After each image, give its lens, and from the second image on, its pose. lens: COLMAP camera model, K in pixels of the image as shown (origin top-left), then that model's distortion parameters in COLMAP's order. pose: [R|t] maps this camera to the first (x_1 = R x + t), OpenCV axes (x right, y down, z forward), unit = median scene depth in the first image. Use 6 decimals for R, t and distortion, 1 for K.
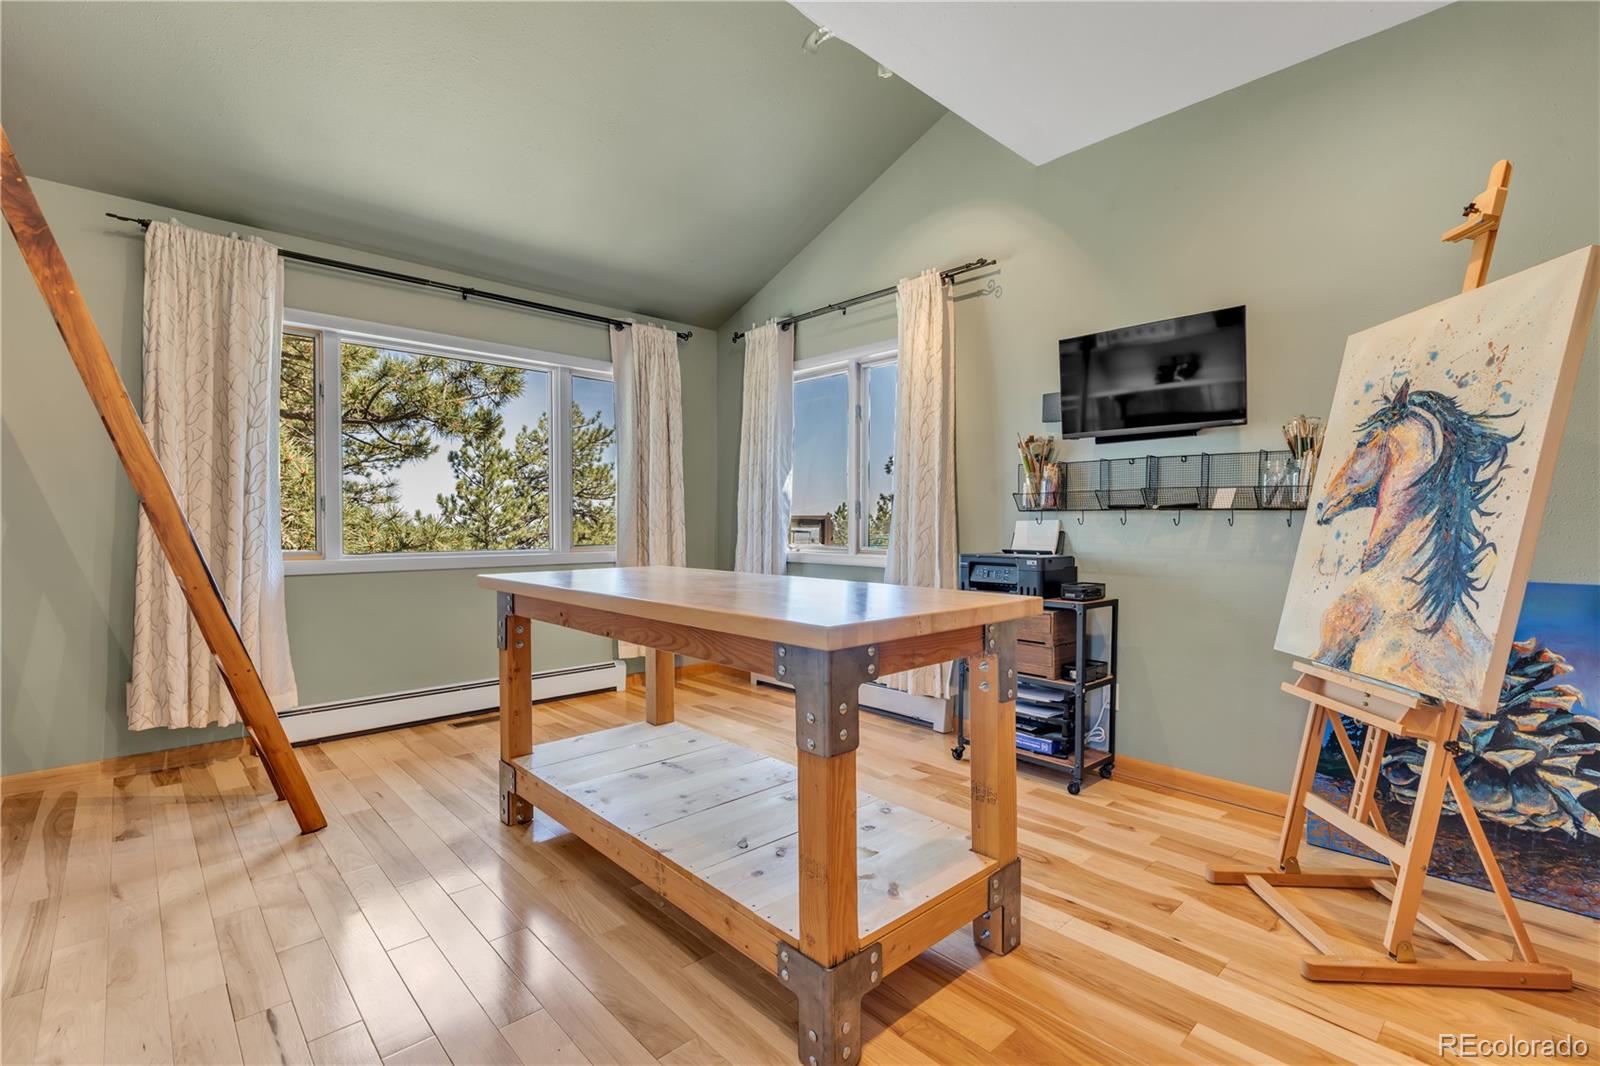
lens RADIAL K [[727.2, 0, 805.8], [0, 727.2, 533.7], [0, 0, 1]] dist [0.004322, 0.000632]
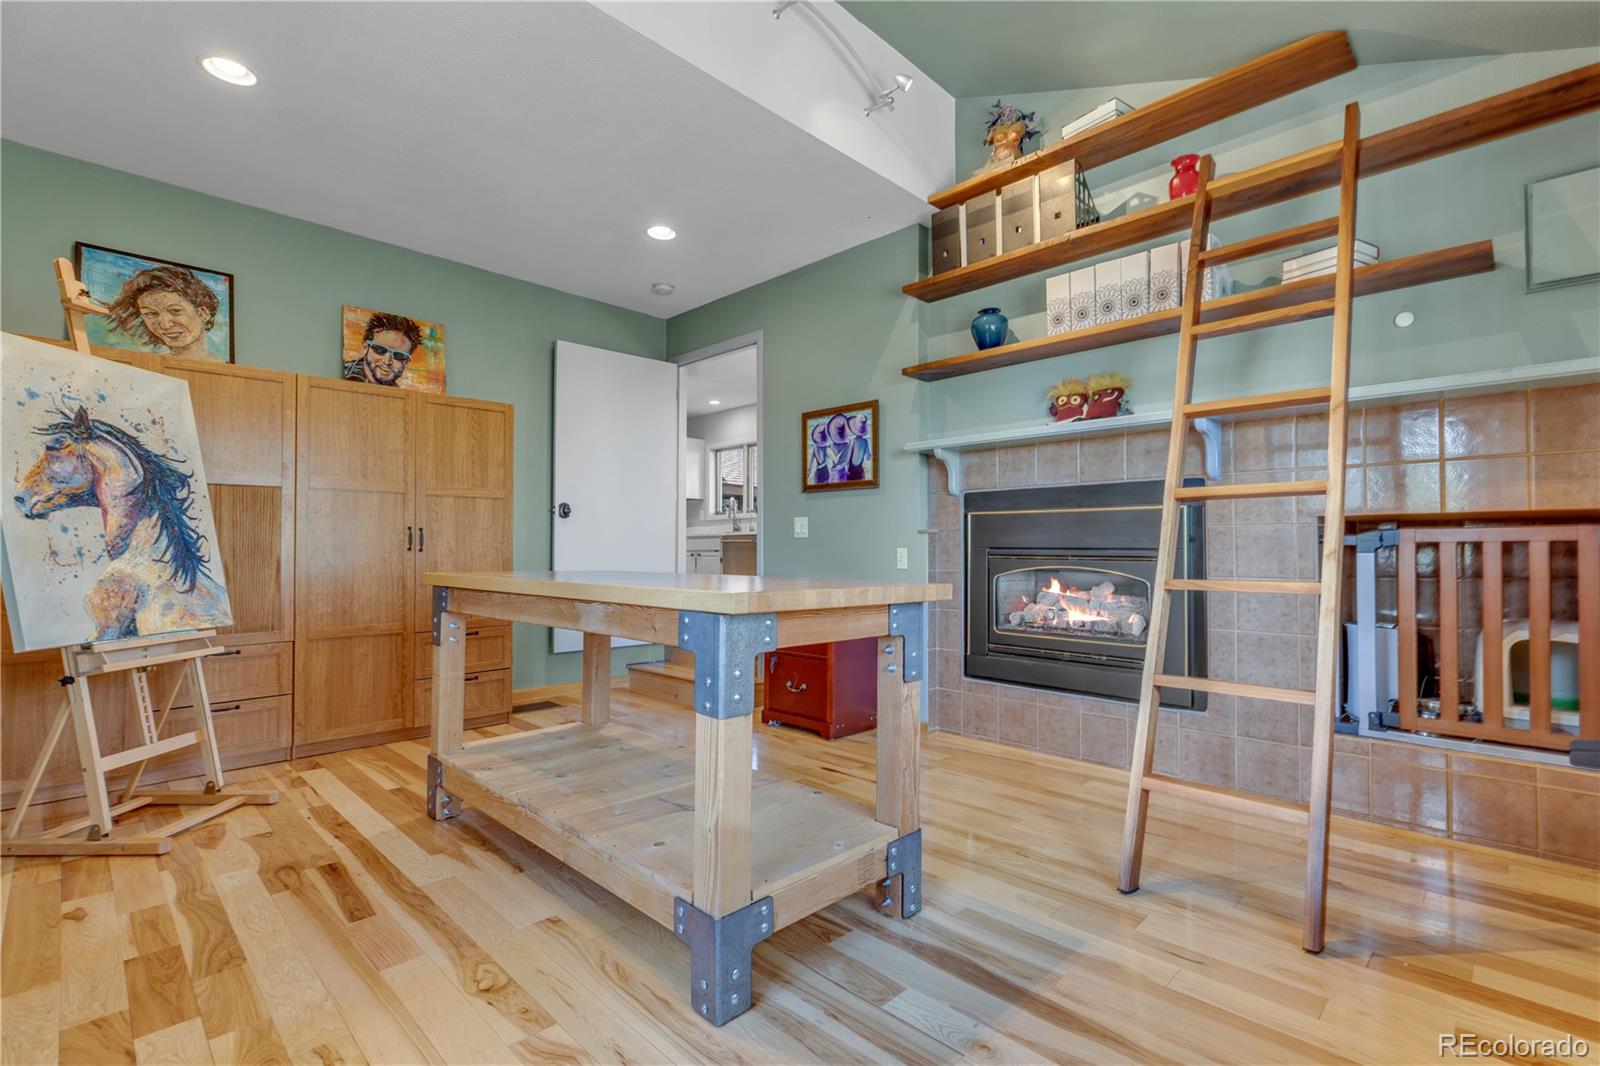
lens RADIAL K [[727.2, 0, 805.8], [0, 727.2, 533.7], [0, 0, 1]] dist [0.004322, 0.000632]
pose [[-0.999191, 0.008054, -0.039398, -0.384762], [0.008377, 0.999932, -0.008060, 0.030051], [0.039330, -0.008383, -0.999191, 2.396650]]
